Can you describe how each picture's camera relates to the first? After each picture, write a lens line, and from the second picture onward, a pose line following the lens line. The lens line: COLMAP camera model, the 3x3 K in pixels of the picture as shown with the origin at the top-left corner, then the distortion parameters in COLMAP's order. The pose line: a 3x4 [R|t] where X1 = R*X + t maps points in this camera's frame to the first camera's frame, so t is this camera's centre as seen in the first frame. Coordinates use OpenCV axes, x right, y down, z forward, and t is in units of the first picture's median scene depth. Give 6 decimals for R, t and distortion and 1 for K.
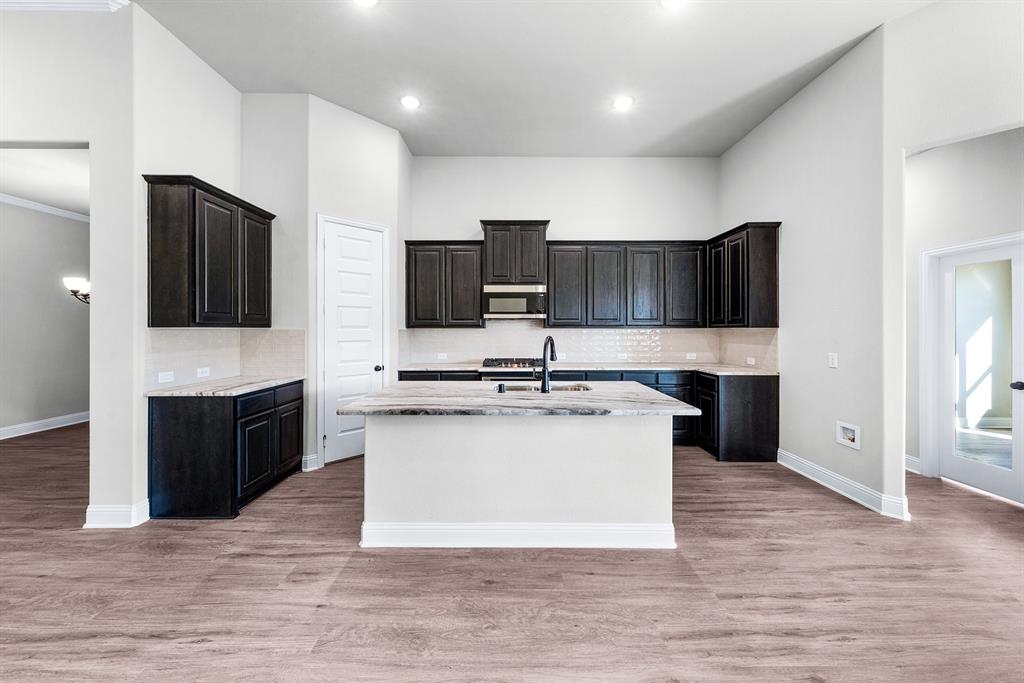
lens RADIAL K [[375.4, 0, 513.1], [0, 375.4, 329.6], [0, 0, 1]] dist [-0.000554, -0.000035]
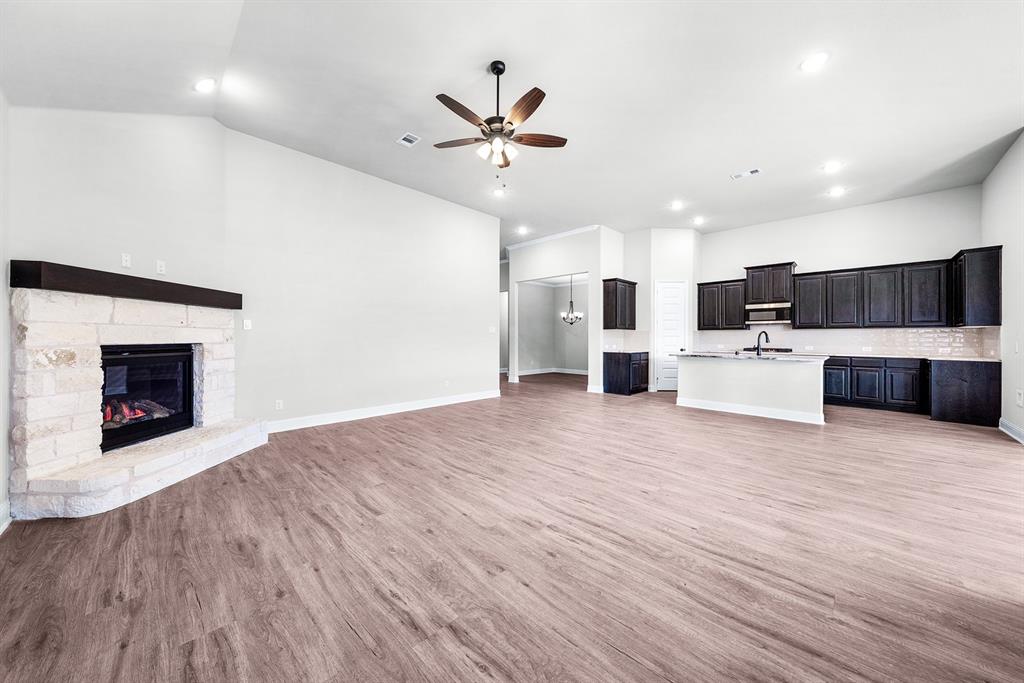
lens RADIAL K [[354.3, 0, 512.1], [0, 354.3, 338.0], [0, 0, 1]] dist [-0.001566, 0.000130]
pose [[0.706825, 0.004441, -0.707374, 0.376113], [-0.002789, 0.999990, 0.003492, 0.038947], [0.707383, -0.000495, 0.706831, -1.094733]]
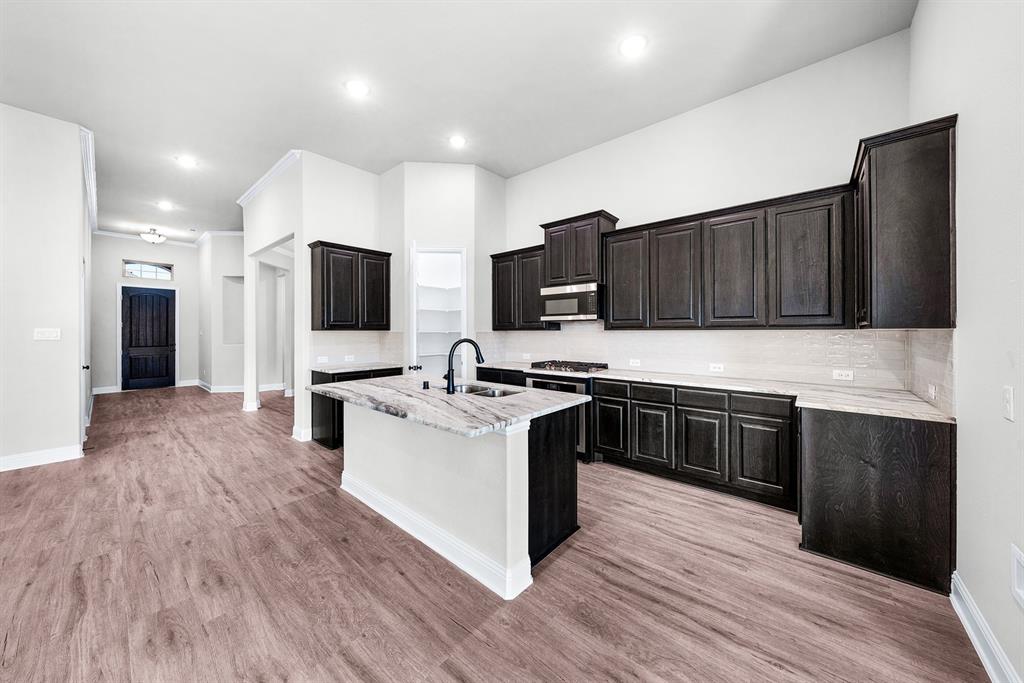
lens RADIAL K [[354.3, 0, 510.2], [0, 354.3, 331.8], [0, 0, 1]] dist [-0.001566, 0.000130]
pose [[0.750359, -0.000419, -0.661030, 0.581165], [0.000703, 1.000000, 0.000165, -0.000152], [0.661030, -0.000589, 0.750359, 0.262917]]
